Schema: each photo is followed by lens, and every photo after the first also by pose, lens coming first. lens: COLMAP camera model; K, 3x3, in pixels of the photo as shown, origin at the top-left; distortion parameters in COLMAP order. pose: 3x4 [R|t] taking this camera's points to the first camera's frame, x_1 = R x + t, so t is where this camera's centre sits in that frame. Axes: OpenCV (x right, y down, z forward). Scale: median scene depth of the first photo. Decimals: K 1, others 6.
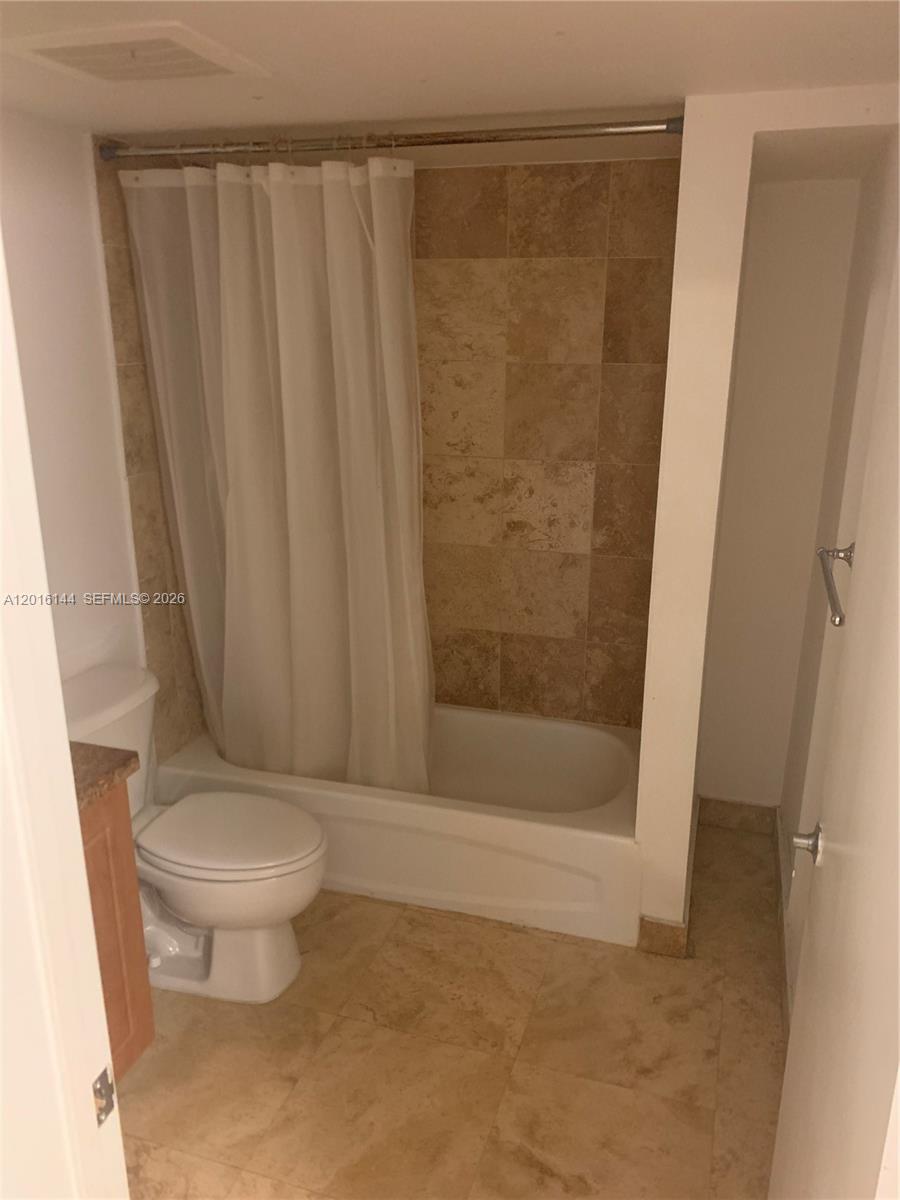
lens RADIAL K [[919.9, 0, 445.7], [0, 919.9, 597.8], [0, 0, 1]] dist [0.030530, -0.017209]
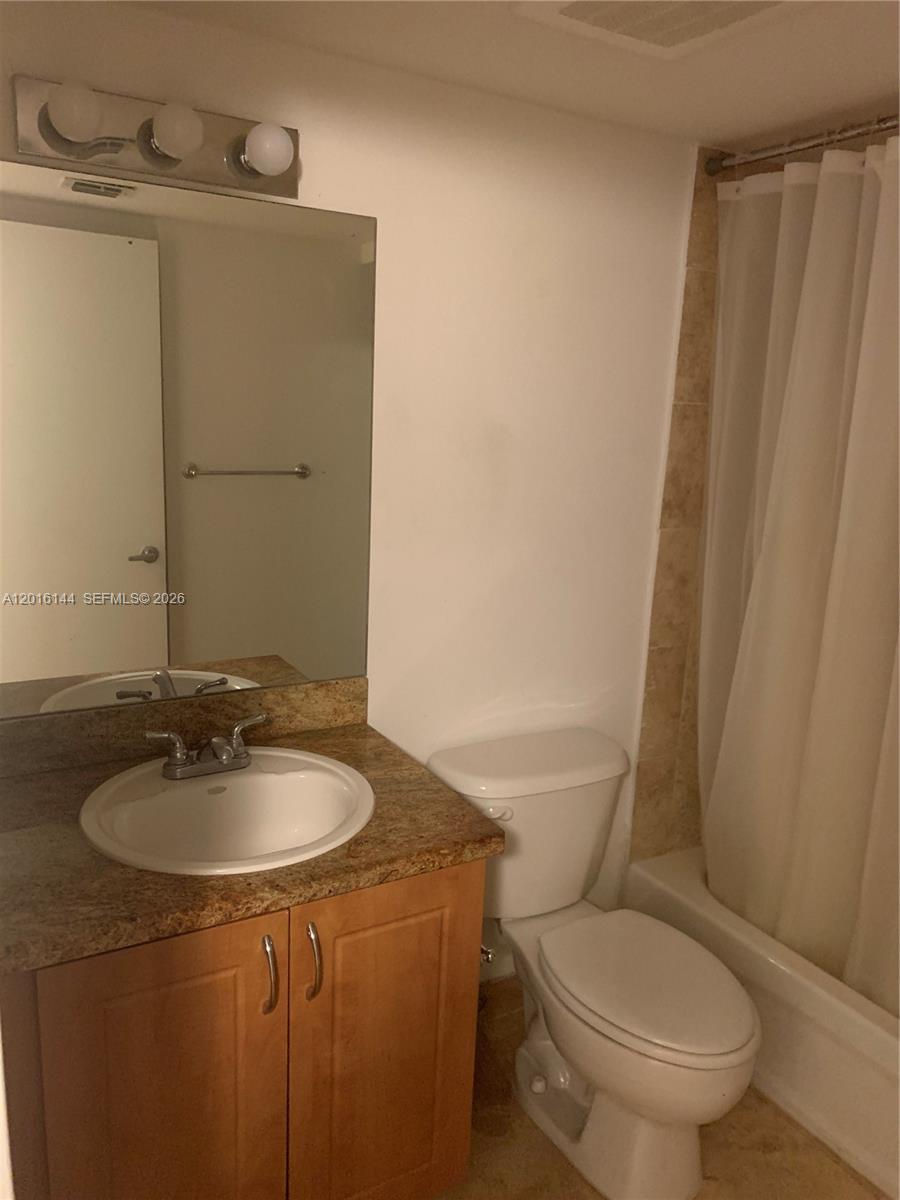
lens RADIAL K [[919.9, 0, 454.6], [0, 919.9, 607.2], [0, 0, 1]] dist [0.030530, -0.017209]
pose [[0.736475, 0.179058, -0.652336, 0.099065], [-0.234724, 0.972060, 0.001820, -0.014825], [0.634436, 0.151778, 0.757927, 0.229472]]
